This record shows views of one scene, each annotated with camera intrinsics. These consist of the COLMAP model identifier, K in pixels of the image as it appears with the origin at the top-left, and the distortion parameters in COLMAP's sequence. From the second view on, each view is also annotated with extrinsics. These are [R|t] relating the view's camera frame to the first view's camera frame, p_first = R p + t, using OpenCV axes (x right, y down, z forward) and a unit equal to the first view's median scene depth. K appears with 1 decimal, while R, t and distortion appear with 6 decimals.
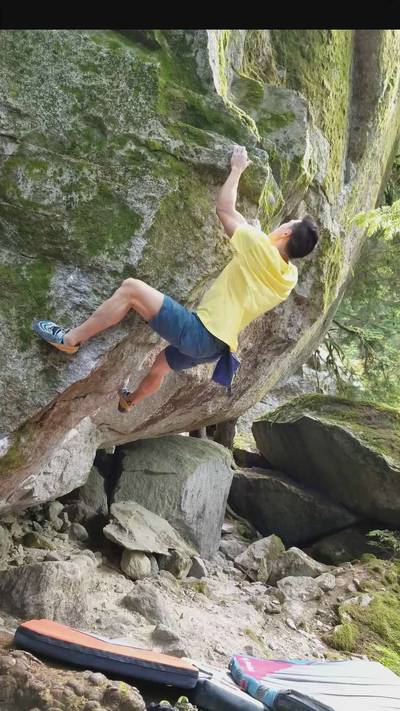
lens RADIAL K [[629.6, 0, 200.8], [0, 629.6, 415.7], [0, 0, 1]] dist [0.035154, 0.012652]
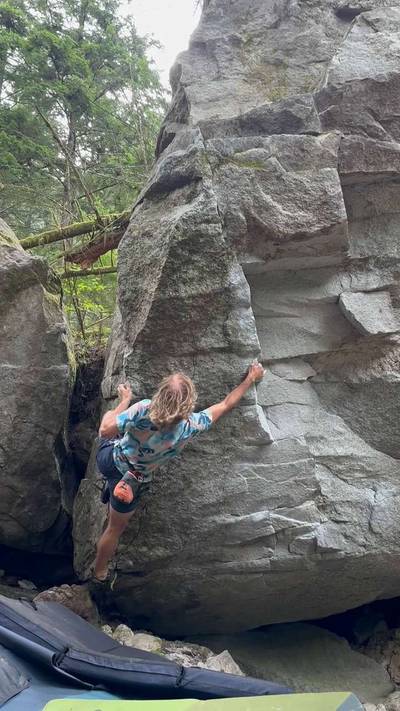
lens RADIAL K [[601.6, 0, 199.6], [0, 601.6, 356.3], [0, 0, 1]] dist [0.129328, -0.213893]
pose [[0.251702, -0.434200, -0.864937, 0.282275], [0.061815, 0.899098, -0.433360, 0.119486], [0.965829, 0.055612, 0.253145, 0.270258]]
